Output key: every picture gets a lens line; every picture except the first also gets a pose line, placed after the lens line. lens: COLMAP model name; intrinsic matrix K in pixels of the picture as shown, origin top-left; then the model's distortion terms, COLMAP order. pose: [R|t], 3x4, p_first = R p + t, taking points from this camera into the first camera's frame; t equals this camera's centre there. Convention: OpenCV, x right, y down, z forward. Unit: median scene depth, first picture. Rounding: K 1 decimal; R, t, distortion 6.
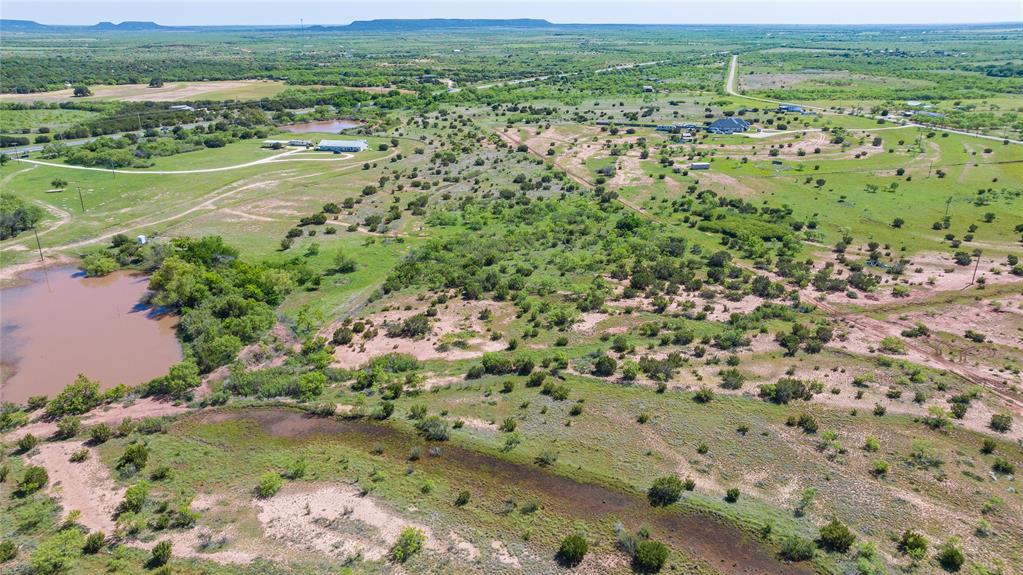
lens RADIAL K [[721.8, 0, 511.5], [0, 721.8, 287.5], [0, 0, 1]] dist [-0.056594, 0.057820]
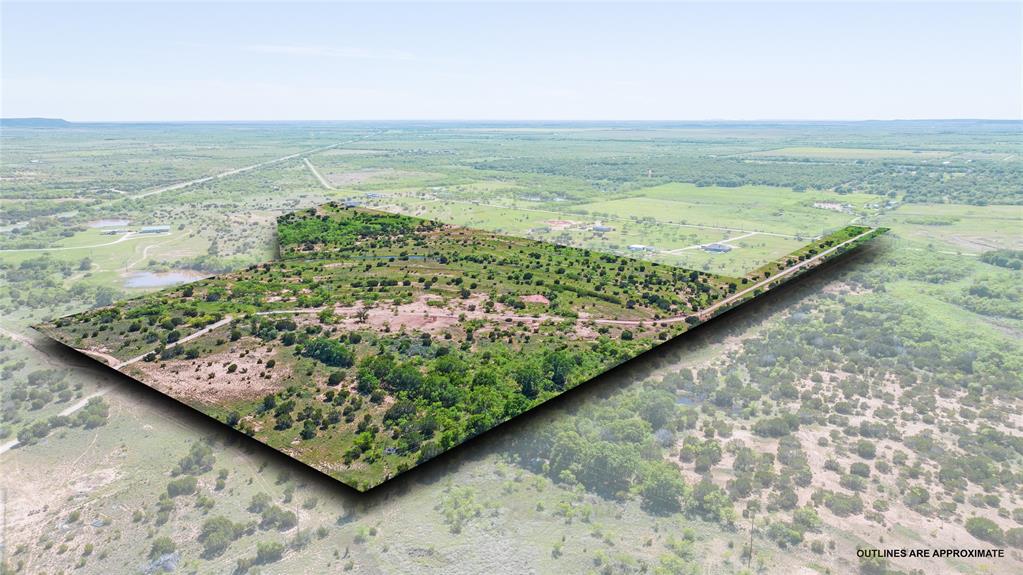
lens RADIAL K [[721.8, 0, 511.5], [0, 721.8, 287.5], [0, 0, 1]] dist [-0.056594, 0.057820]
pose [[0.823635, -0.122161, 0.553808, -0.316588], [0.189580, 0.979654, -0.065852, 0.141829], [-0.534495, 0.159229, 0.830037, -0.570004]]
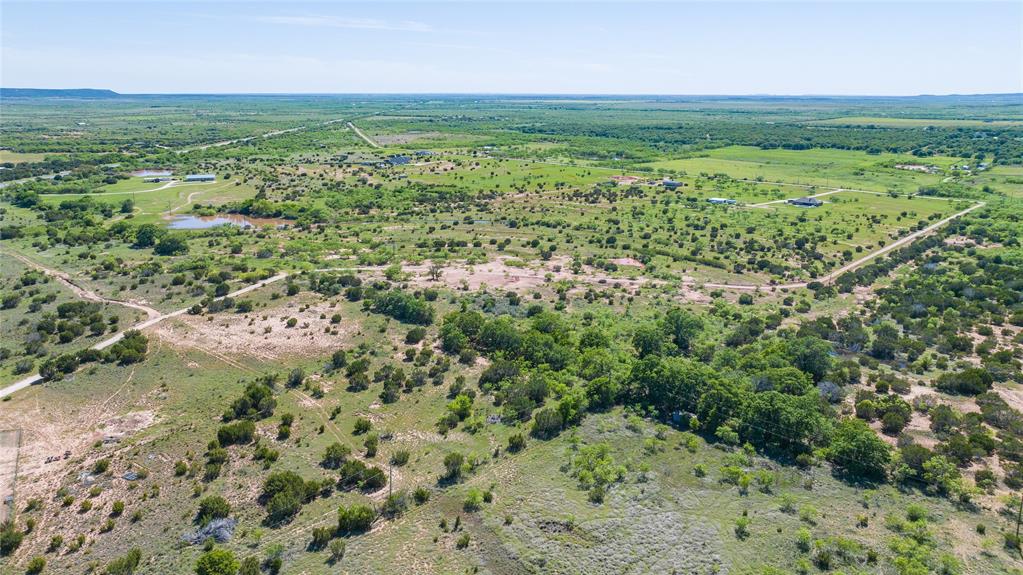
lens RADIAL K [[721.8, 0, 511.5], [0, 721.8, 287.5], [0, 0, 1]] dist [-0.056594, 0.057820]
pose [[0.852534, -0.126926, 0.507026, -0.310556], [0.171396, 0.984316, -0.041784, 0.156508], [-0.493770, 0.122524, 0.860917, -0.483044]]
